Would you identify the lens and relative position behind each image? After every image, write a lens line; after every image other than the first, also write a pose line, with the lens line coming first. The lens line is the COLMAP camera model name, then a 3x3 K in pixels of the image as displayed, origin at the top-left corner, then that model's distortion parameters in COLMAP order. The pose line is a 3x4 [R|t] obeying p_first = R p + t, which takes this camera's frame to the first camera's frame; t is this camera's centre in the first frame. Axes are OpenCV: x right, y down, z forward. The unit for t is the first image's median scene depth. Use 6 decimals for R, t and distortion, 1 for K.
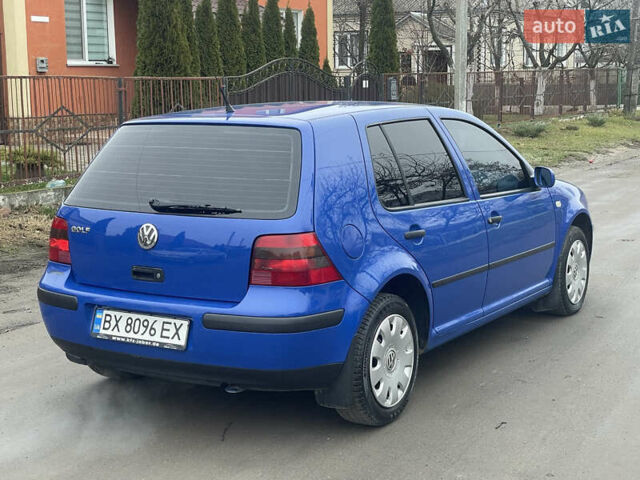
lens RADIAL K [[1122.9, 0, 320.0], [0, 1122.9, 240.0], [0, 0, 1]] dist [0.190239, -0.101082]
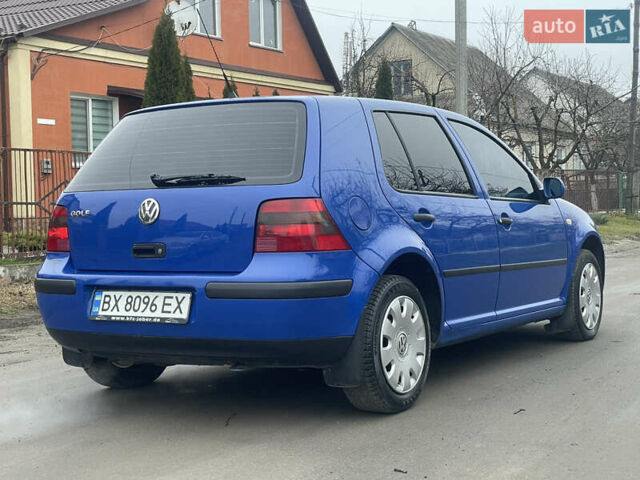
lens RADIAL K [[1122.9, 0, 320.0], [0, 1122.9, 240.0], [0, 0, 1]] dist [0.190239, -0.101082]
pose [[0.999921, -0.012372, -0.002127, -0.003655], [0.012034, 0.992914, -0.118224, 0.129407], [0.003574, 0.118189, 0.992985, 0.038222]]
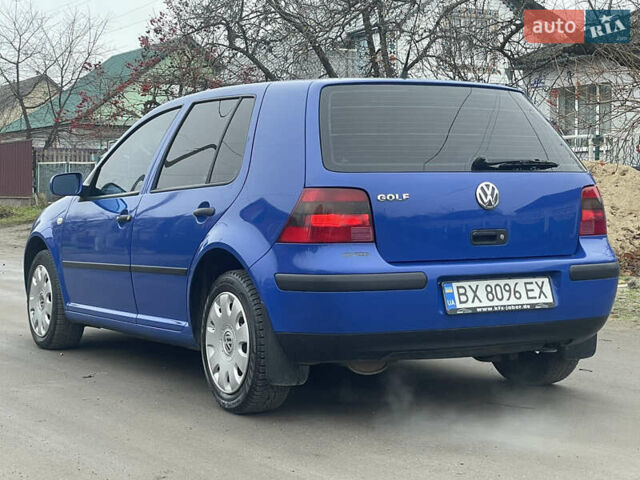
lens RADIAL K [[1122.9, 0, 320.0], [0, 1122.9, 240.0], [0, 0, 1]] dist [0.190239, -0.101082]
pose [[0.481784, -0.026845, 0.875879, -0.968881], [0.134132, 0.990011, -0.043437, 0.051192], [-0.865964, 0.138411, 0.480572, 0.638989]]
